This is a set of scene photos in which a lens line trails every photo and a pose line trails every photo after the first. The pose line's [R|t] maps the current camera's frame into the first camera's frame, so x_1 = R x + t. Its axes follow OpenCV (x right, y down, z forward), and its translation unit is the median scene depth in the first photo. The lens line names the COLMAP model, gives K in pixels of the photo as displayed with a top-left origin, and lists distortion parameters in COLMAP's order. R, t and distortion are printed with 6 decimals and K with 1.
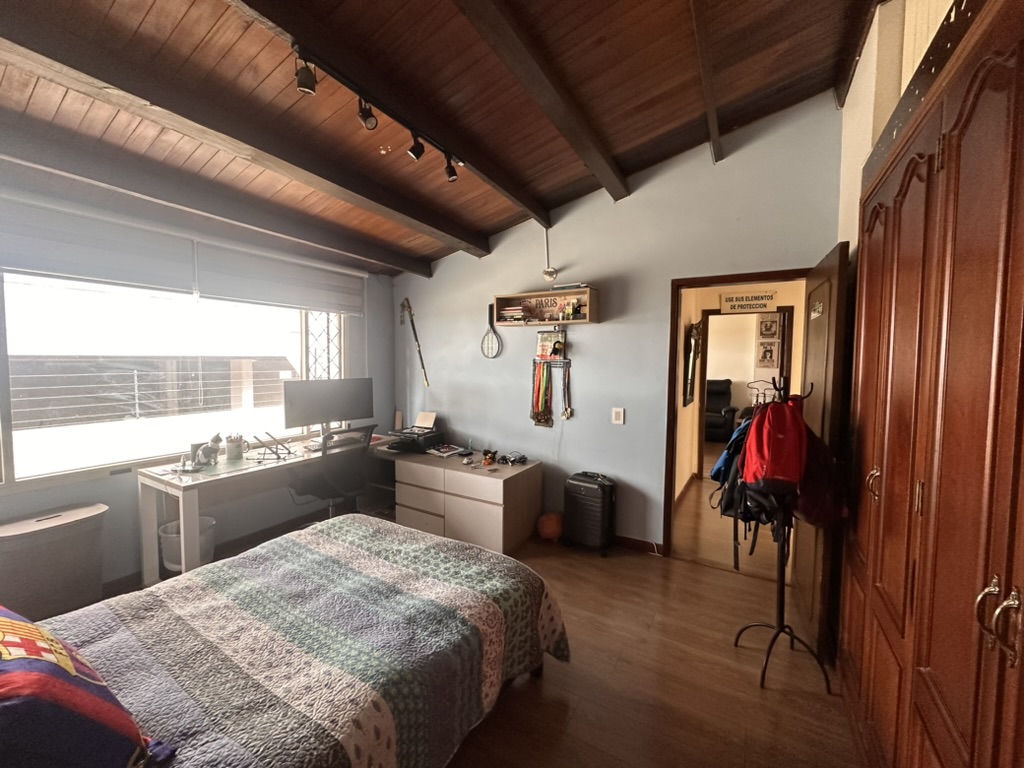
lens RADIAL K [[411.8, 0, 512.0], [0, 411.8, 384.0], [0, 0, 1]] dist [-0.001162, -0.000023]
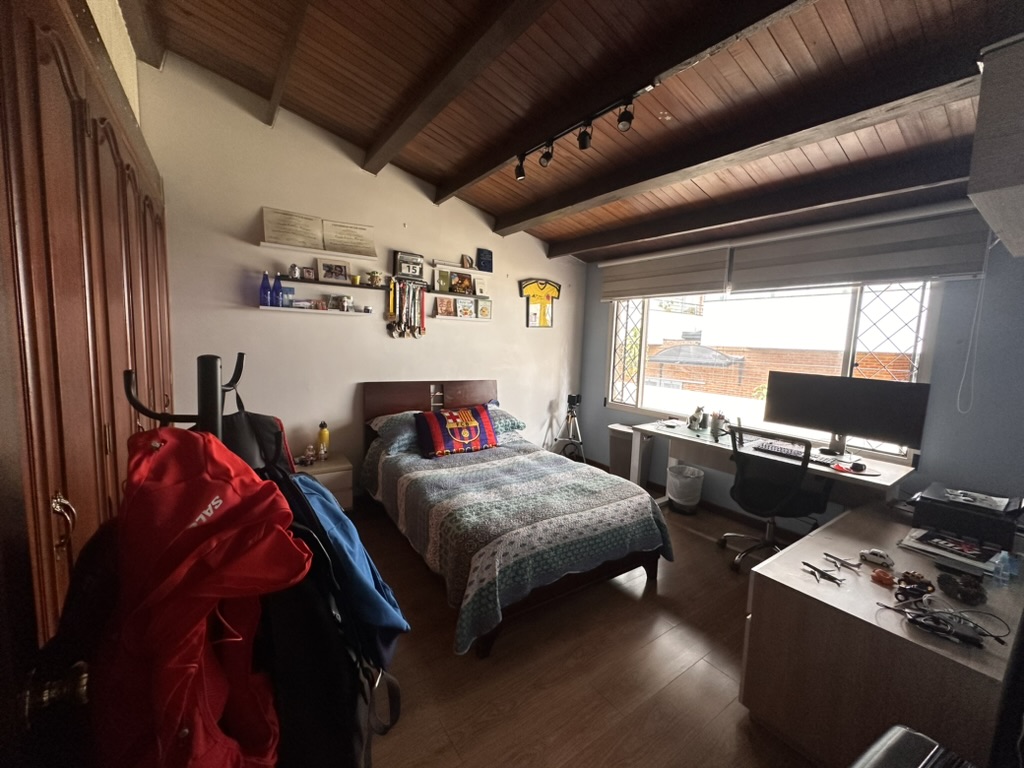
lens RADIAL K [[411.8, 0, 512.0], [0, 411.8, 384.0], [0, 0, 1]] dist [-0.001162, -0.000023]
pose [[-0.415545, 0.076425, -0.906356, 1.050688], [-0.089116, 0.988249, 0.124188, -0.078069], [0.905197, 0.132377, -0.403851, 1.652312]]
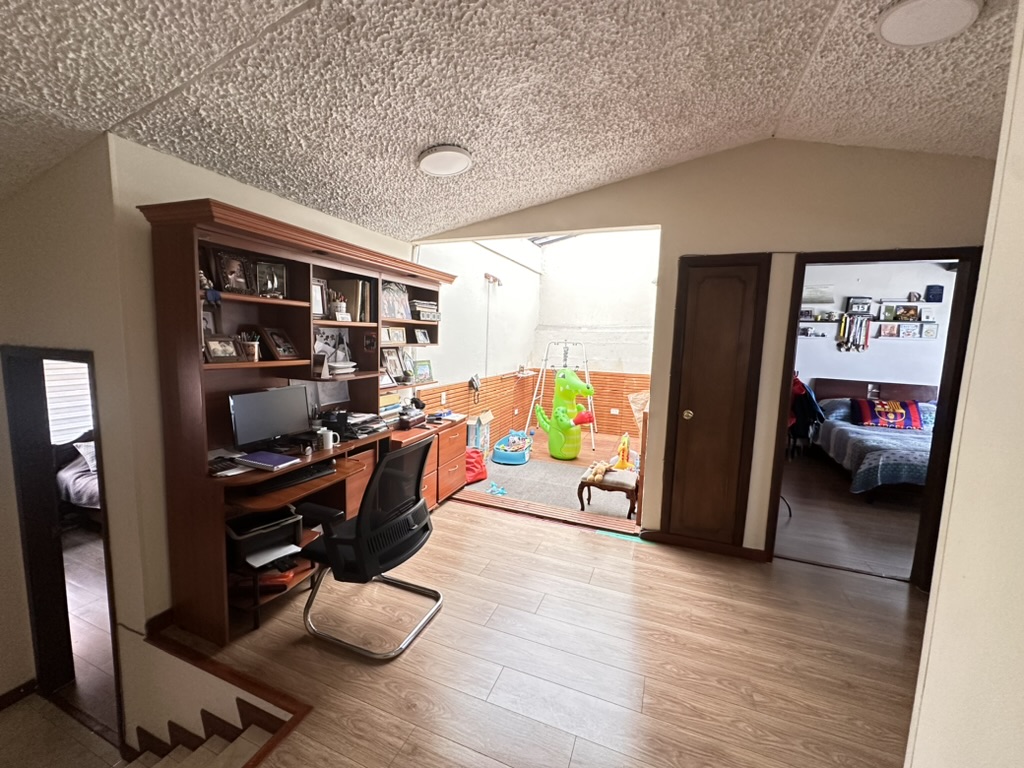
lens RADIAL K [[407.3, 0, 510.1], [0, 407.3, 381.4], [0, 0, 1]] dist [-0.005709, -0.000133]
pose [[-0.987875, -0.021913, -0.153695, 2.615137], [-0.047570, 0.985094, 0.165306, -0.181206], [0.147782, 0.170613, -0.974193, 3.153633]]
